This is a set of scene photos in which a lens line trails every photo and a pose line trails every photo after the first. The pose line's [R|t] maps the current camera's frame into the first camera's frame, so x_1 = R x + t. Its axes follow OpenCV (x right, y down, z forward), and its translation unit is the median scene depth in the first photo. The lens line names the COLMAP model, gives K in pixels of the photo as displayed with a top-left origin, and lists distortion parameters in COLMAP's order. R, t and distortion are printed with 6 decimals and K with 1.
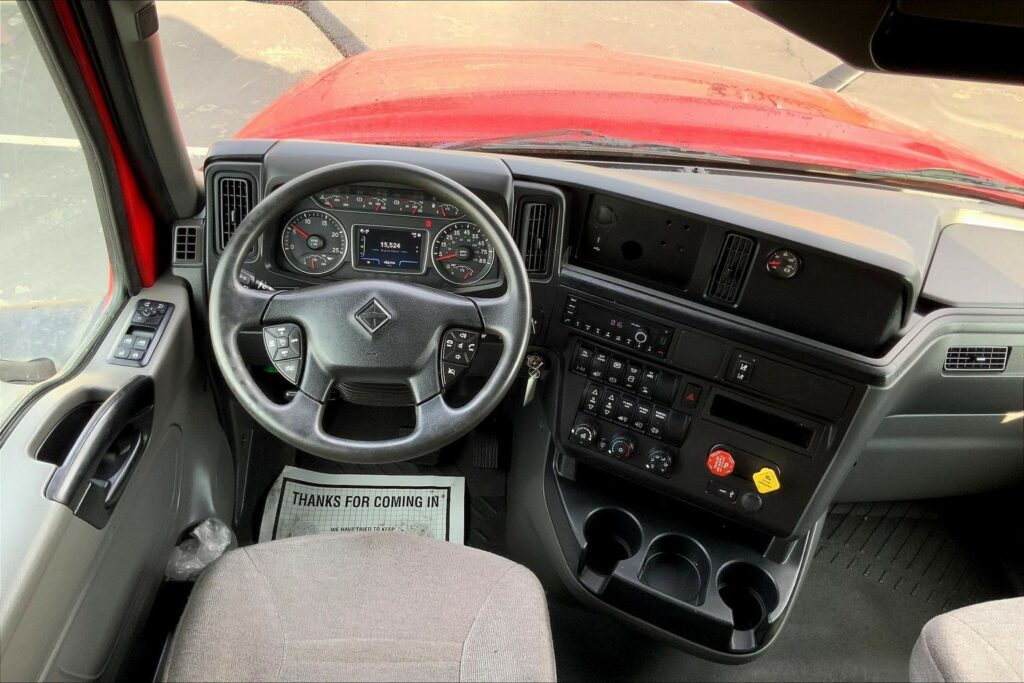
lens RADIAL K [[847.0, 0, 509.1], [0, 847.0, 328.5], [0, 0, 1]] dist [0.046341, -0.101174]
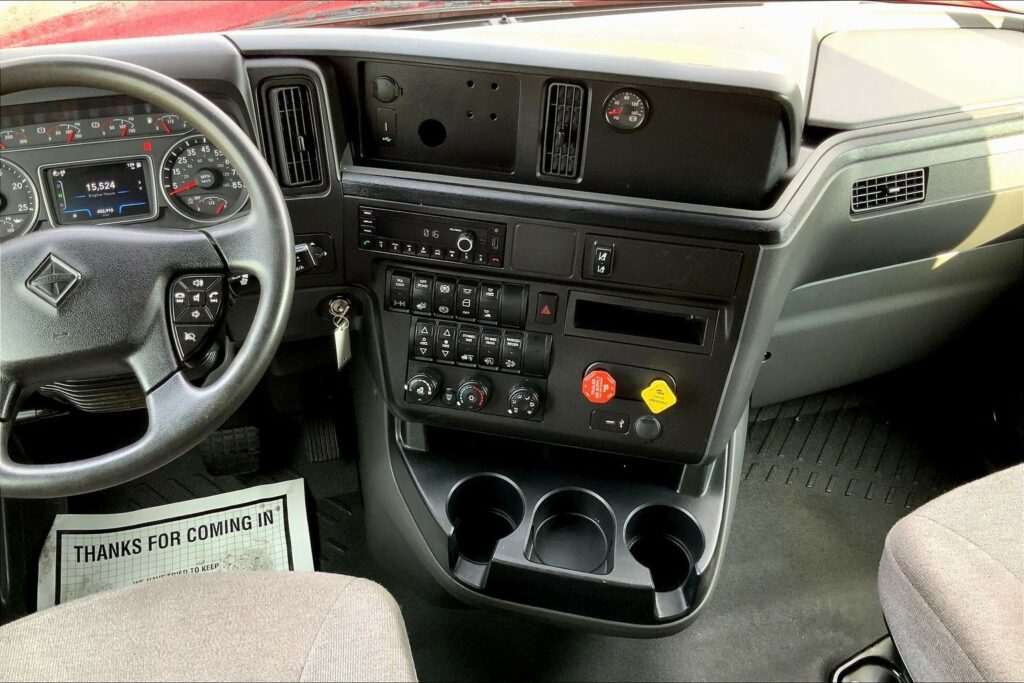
lens RADIAL K [[972.1, 0, 521.0], [0, 972.1, 332.6], [0, 0, 1]] dist [-0.004322, 0.000000]
pose [[0.972676, -0.201146, 0.115935, 0.085419], [0.195458, 0.978958, 0.058626, 0.044003], [-0.125288, -0.034364, 0.991525, 0.141880]]
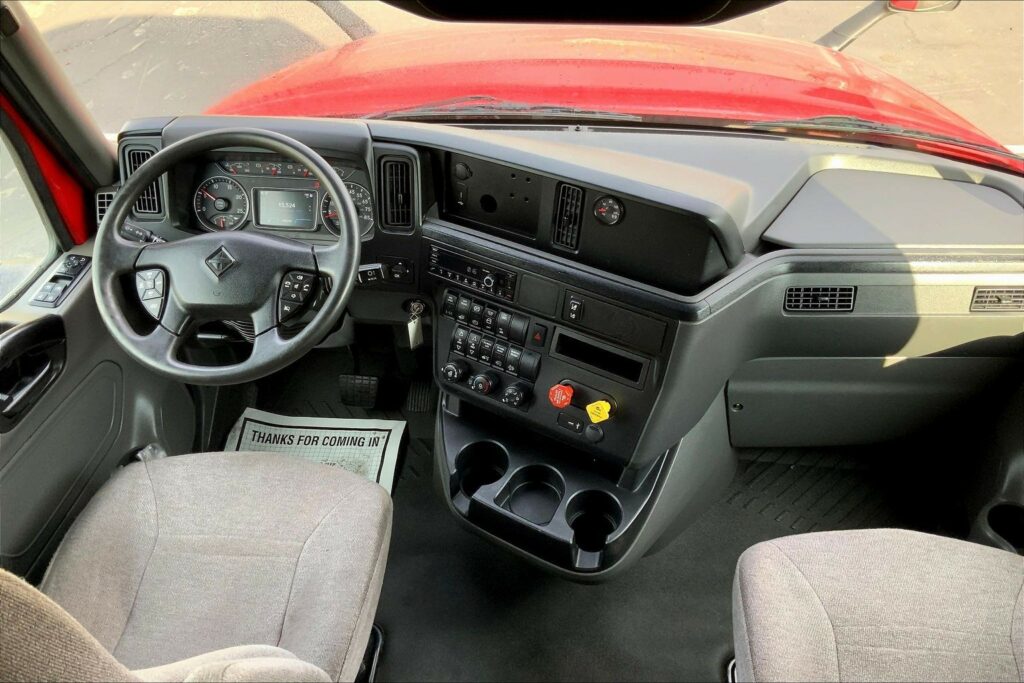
lens RADIAL K [[847.0, 0, 506.3], [0, 847.0, 333.0], [0, 0, 1]] dist [0.046341, -0.101174]
pose [[0.986182, -0.004374, -0.165610, 0.341094], [0.008363, 0.999691, 0.023395, 0.048778], [0.165456, -0.024457, 0.985914, -0.075404]]
